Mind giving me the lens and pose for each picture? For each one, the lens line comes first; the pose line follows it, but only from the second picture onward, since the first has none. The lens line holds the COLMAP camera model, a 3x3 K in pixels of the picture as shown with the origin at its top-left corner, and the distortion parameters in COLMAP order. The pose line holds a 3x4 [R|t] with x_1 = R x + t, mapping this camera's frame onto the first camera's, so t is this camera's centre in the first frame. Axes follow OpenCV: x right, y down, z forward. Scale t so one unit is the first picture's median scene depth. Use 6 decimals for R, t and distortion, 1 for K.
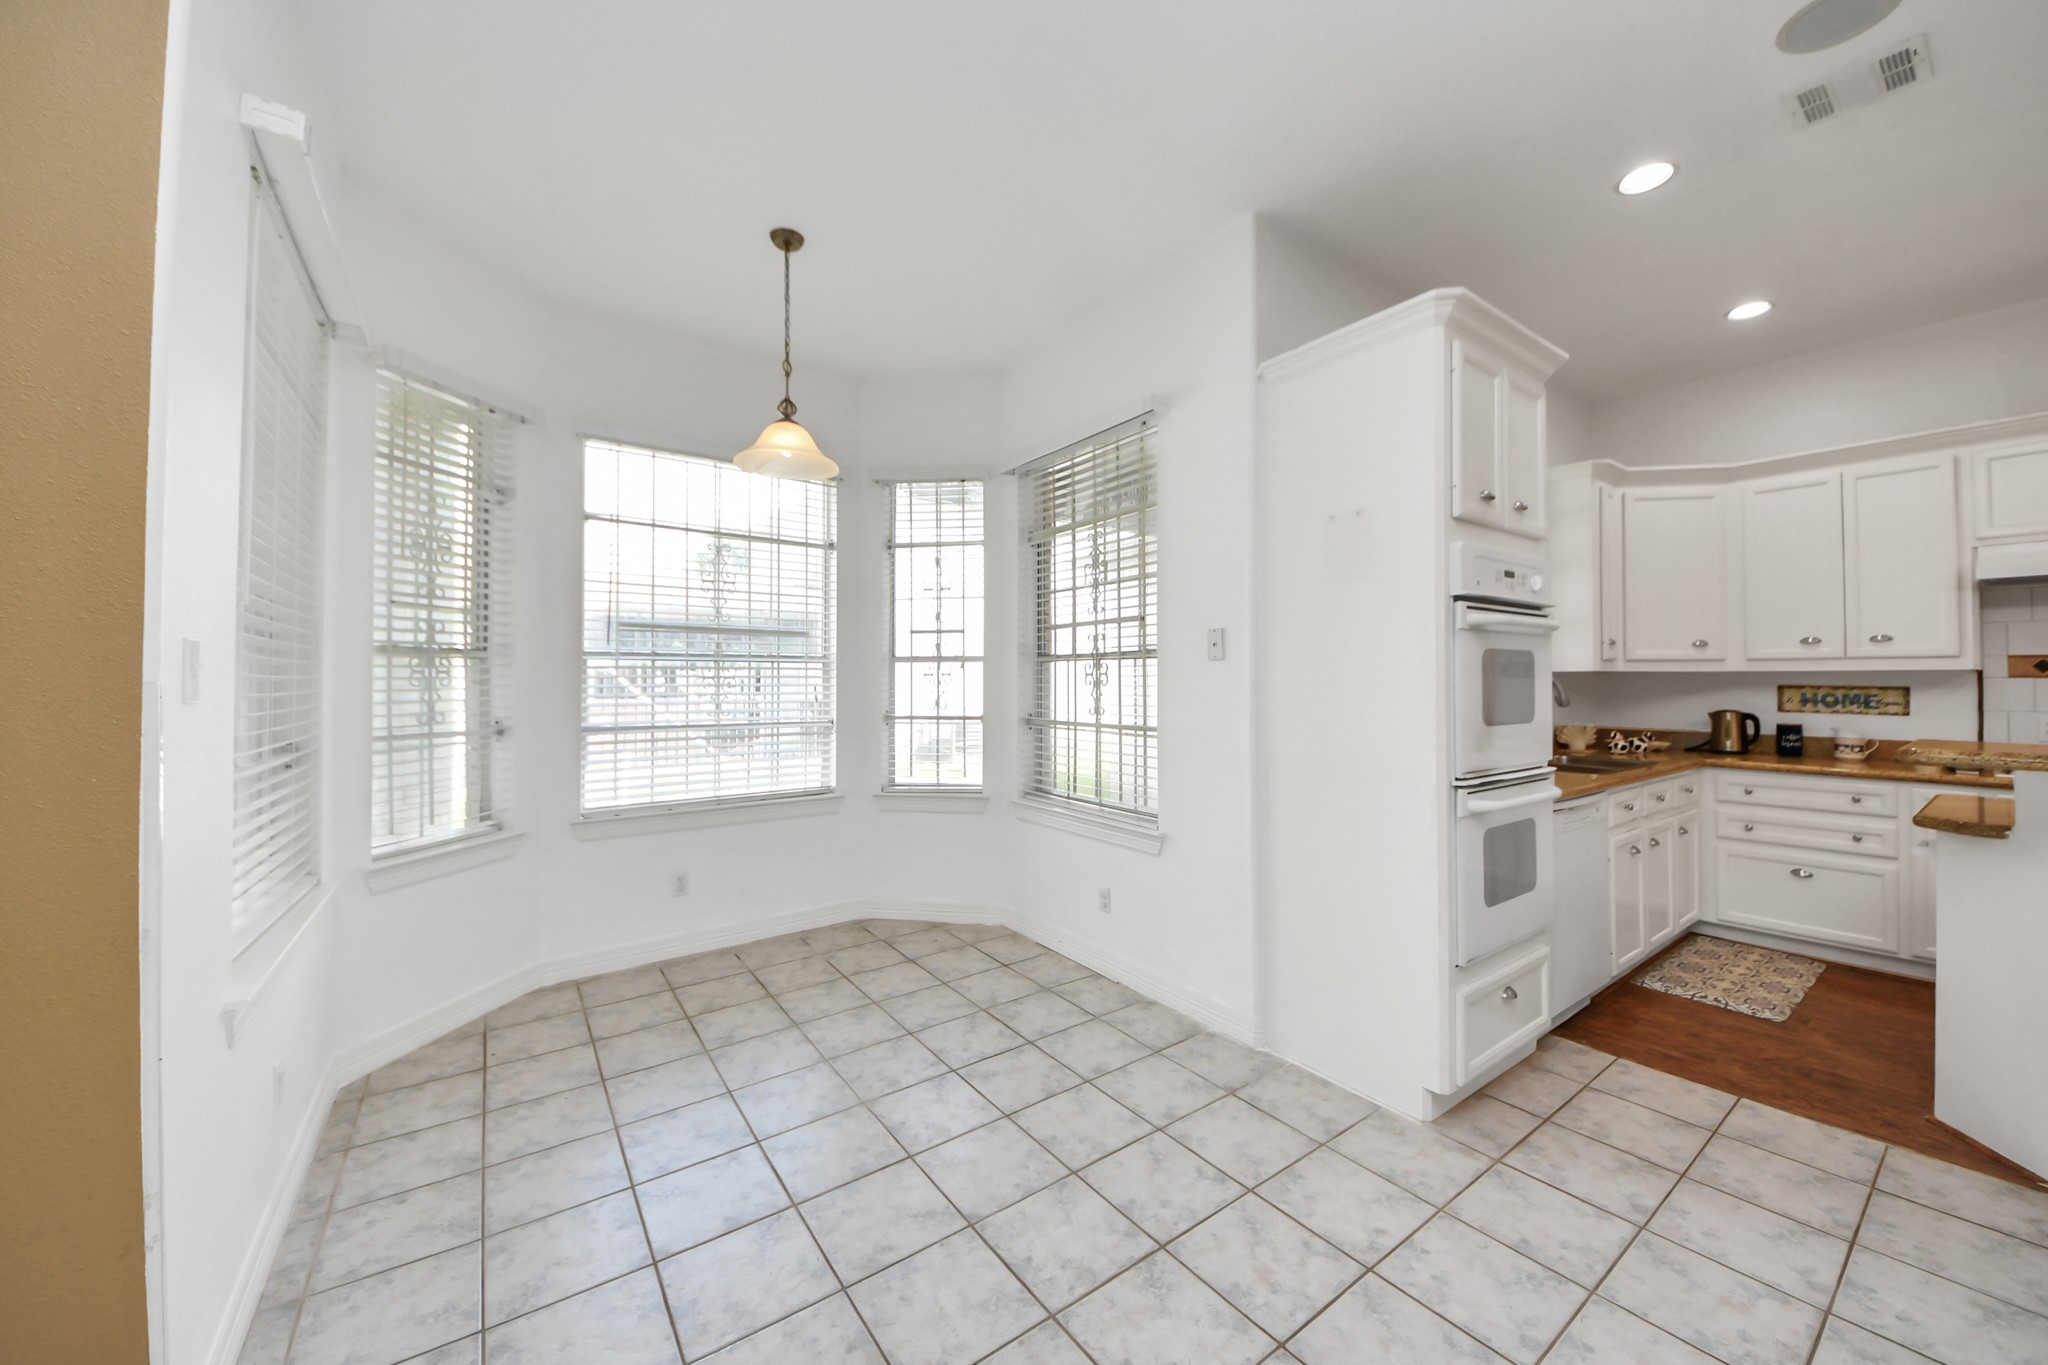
lens RADIAL K [[745.6, 0, 1052.6], [0, 745.6, 665.2], [0, 0, 1]] dist [0.001180, -0.006726]
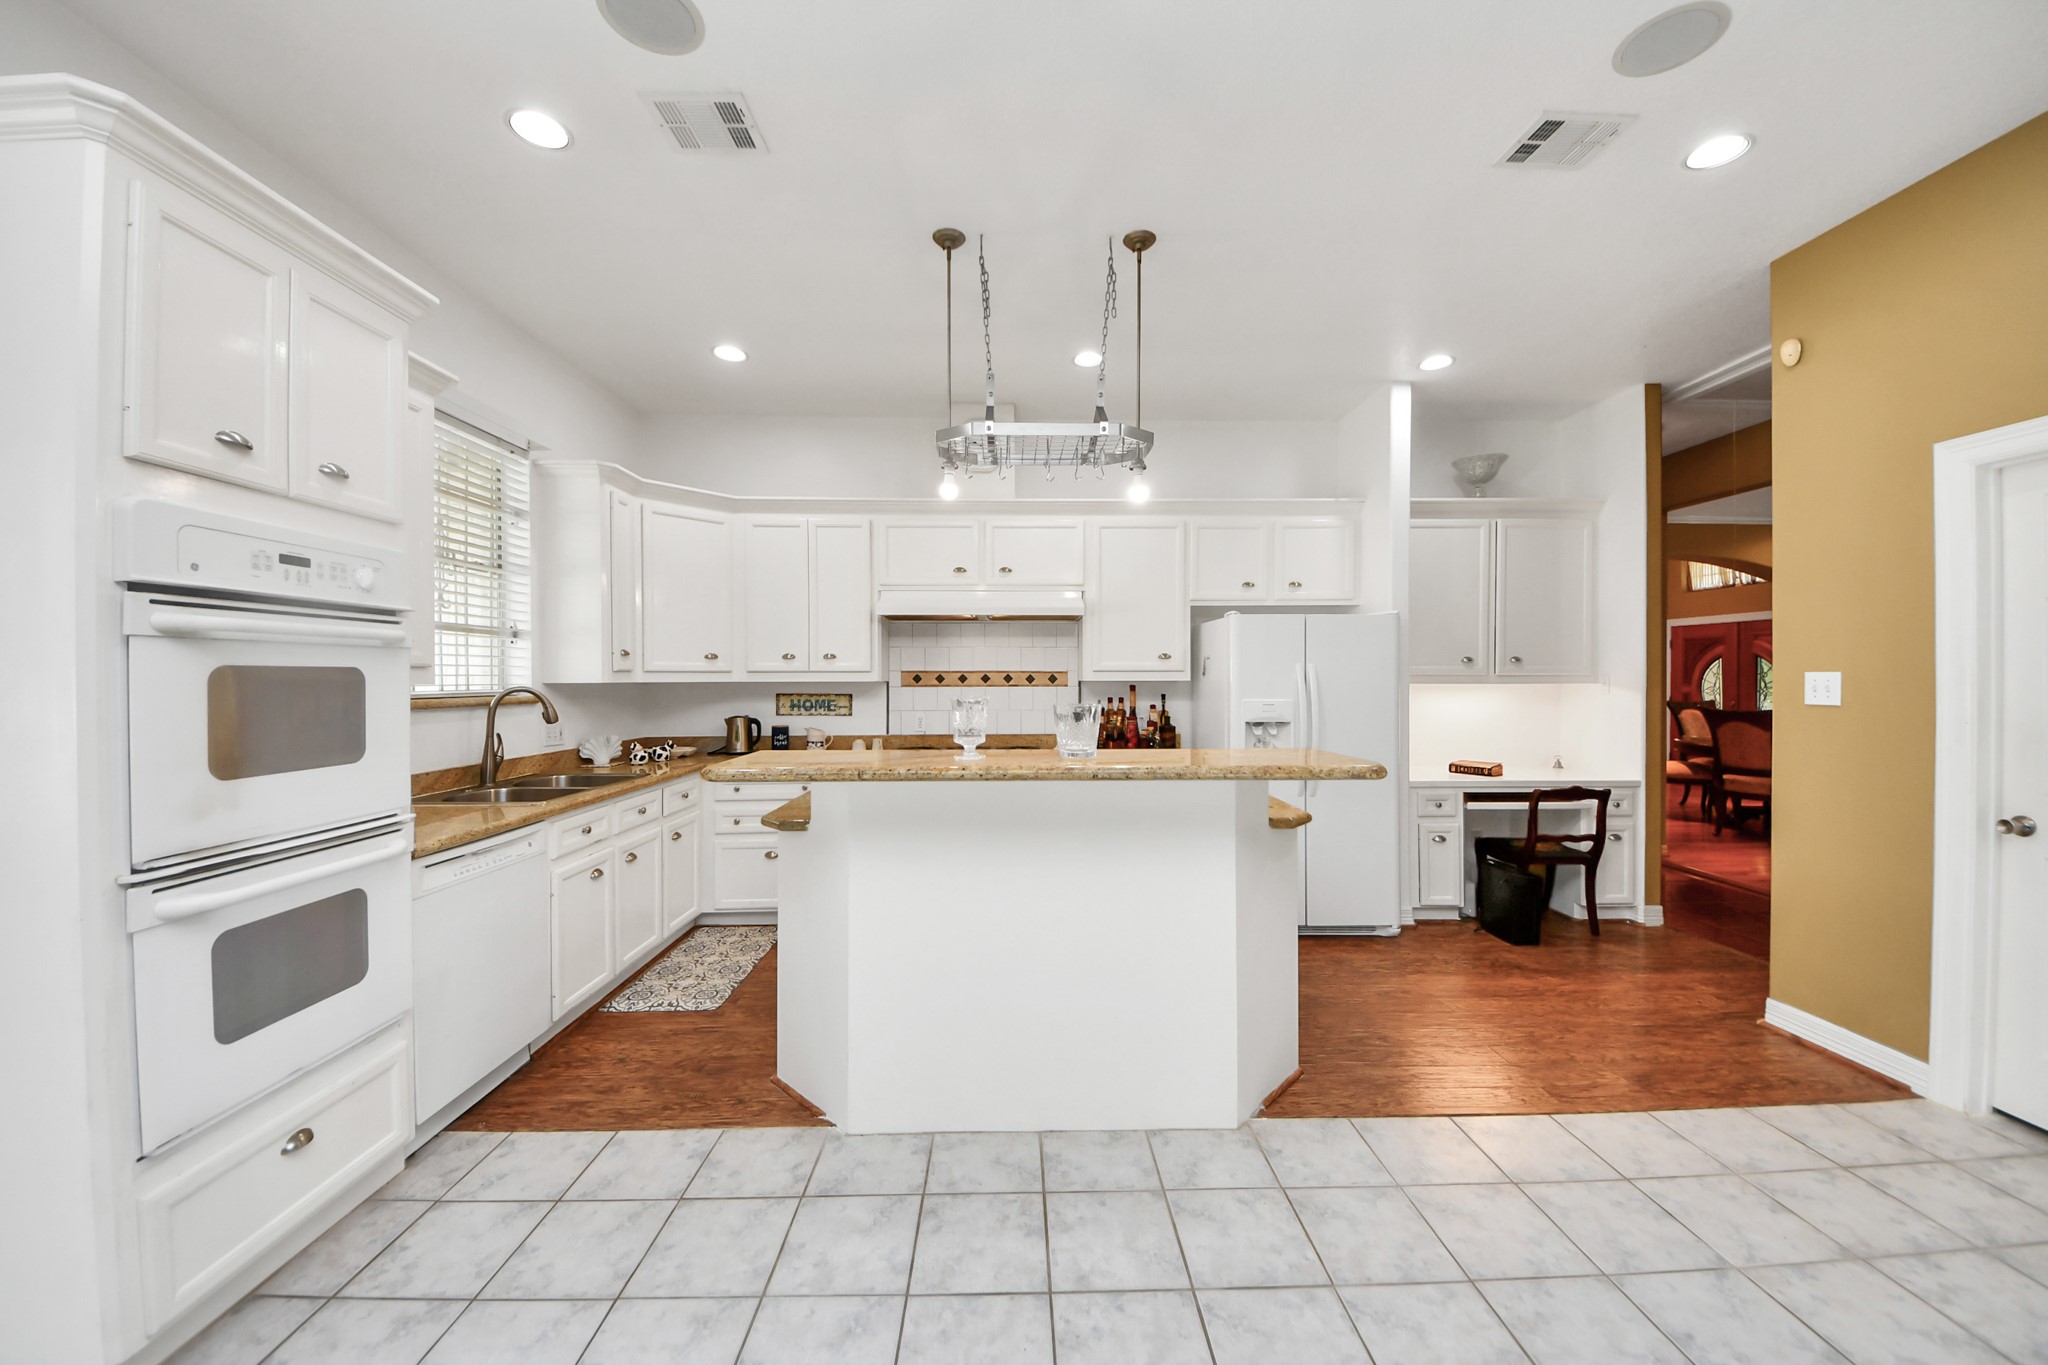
lens RADIAL K [[731.2, 0, 1021.8], [0, 731.2, 678.0], [0, 0, 1]] dist [0.021964, -0.018150]
pose [[0.572334, -0.001207, 0.820020, 0.303719], [-0.013672, 0.999846, 0.011014, -0.018630], [-0.819906, -0.017514, 0.572230, 0.017454]]
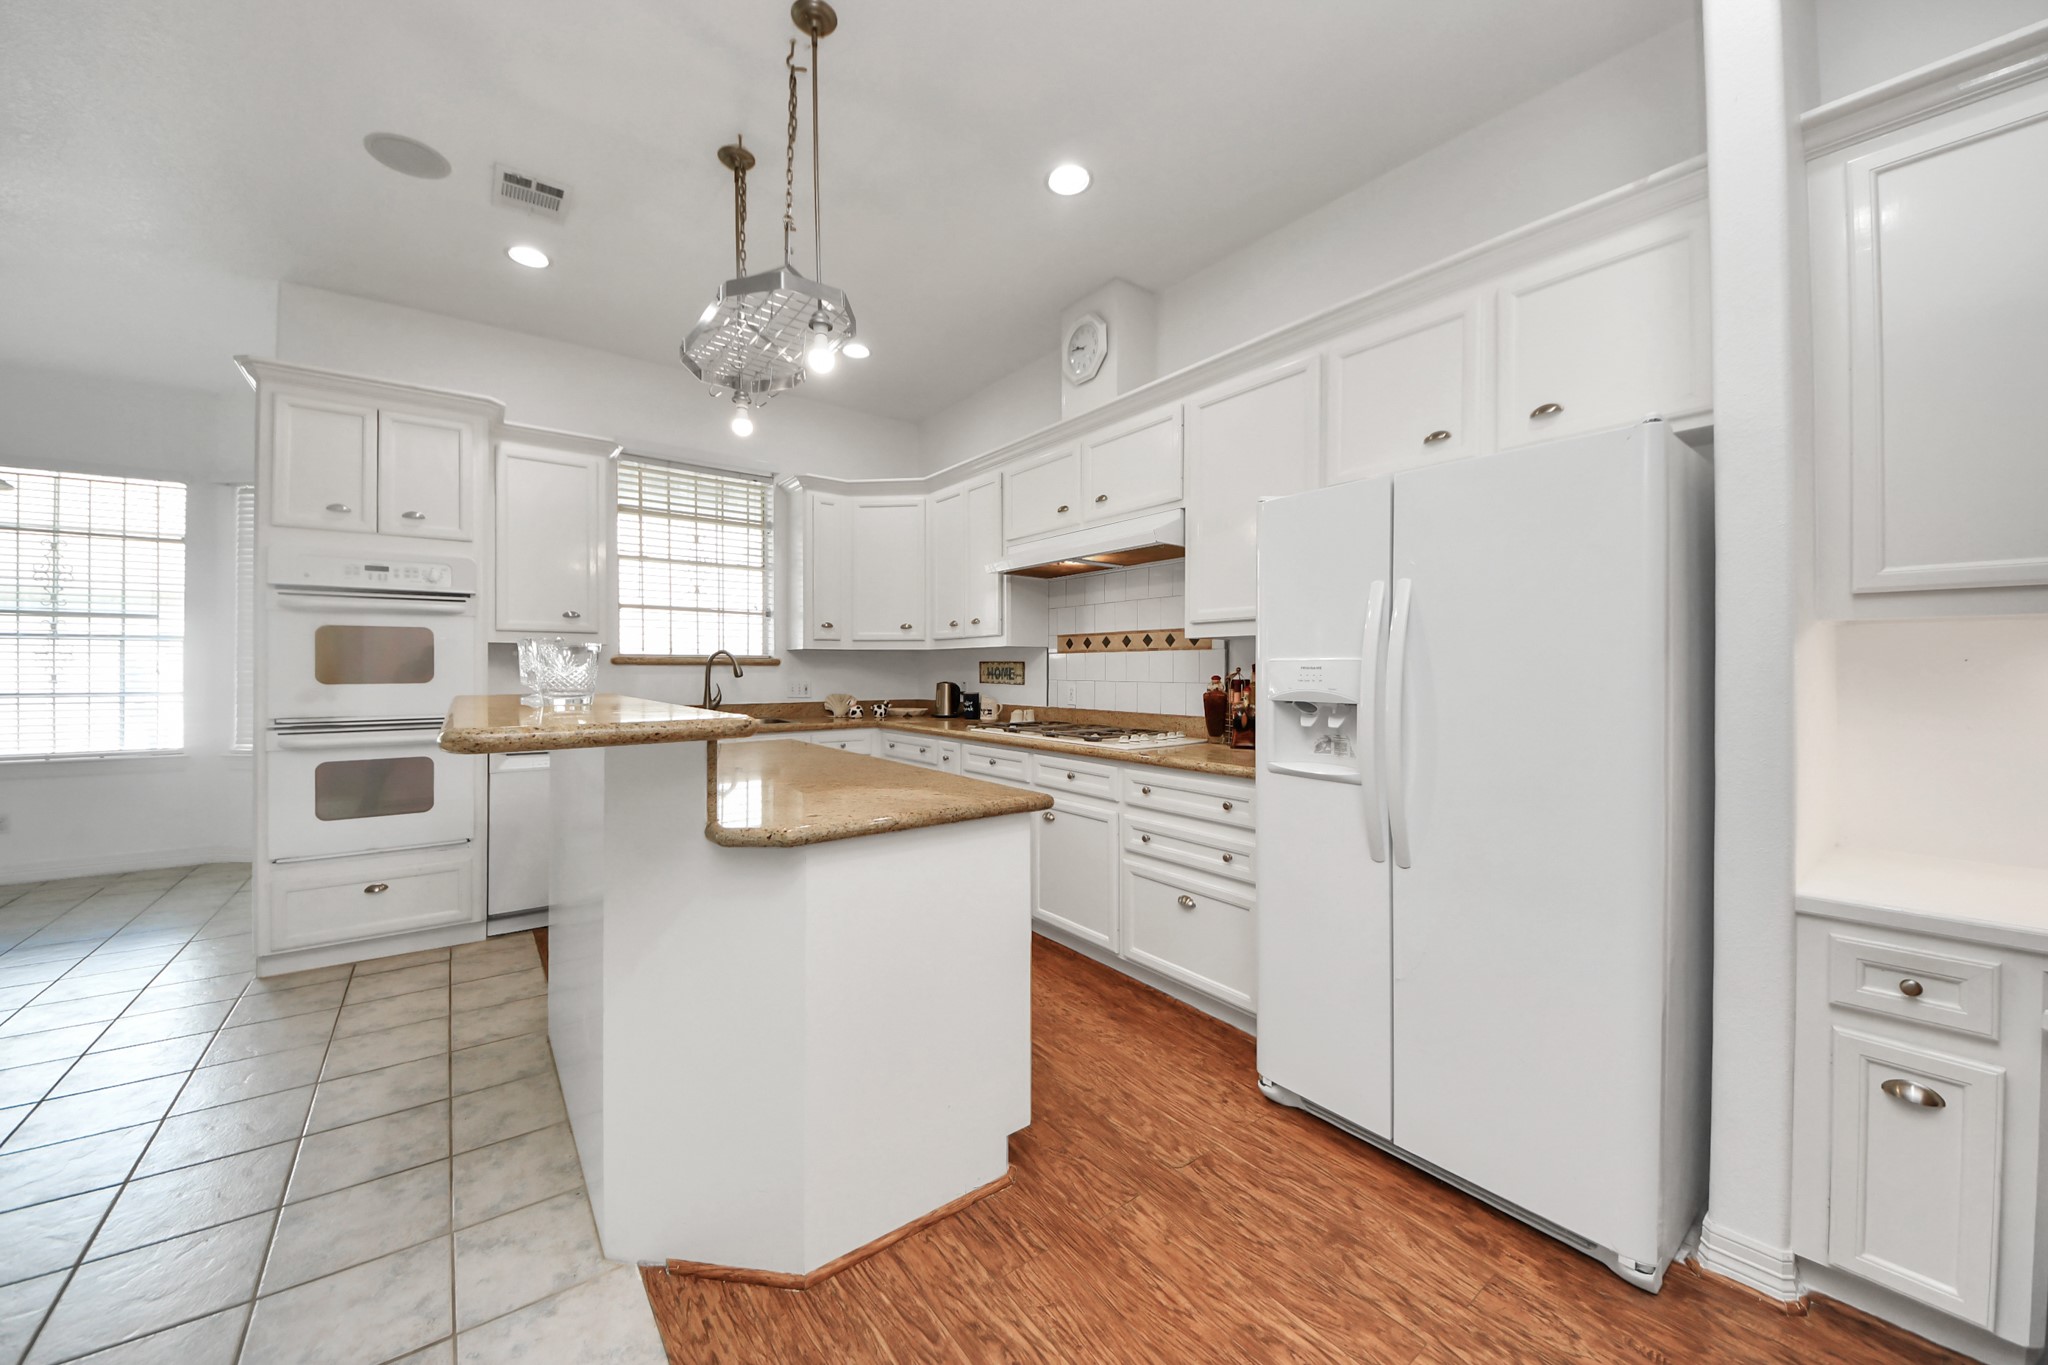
lens RADIAL K [[731.2, 0, 1021.8], [0, 731.2, 678.0], [0, 0, 1]] dist [0.021964, -0.018150]
pose [[0.999795, 0.001044, 0.020229, 1.257890], [-0.001651, 0.999548, 0.030006, 0.022717], [-0.020188, -0.030033, 0.999345, -0.229953]]
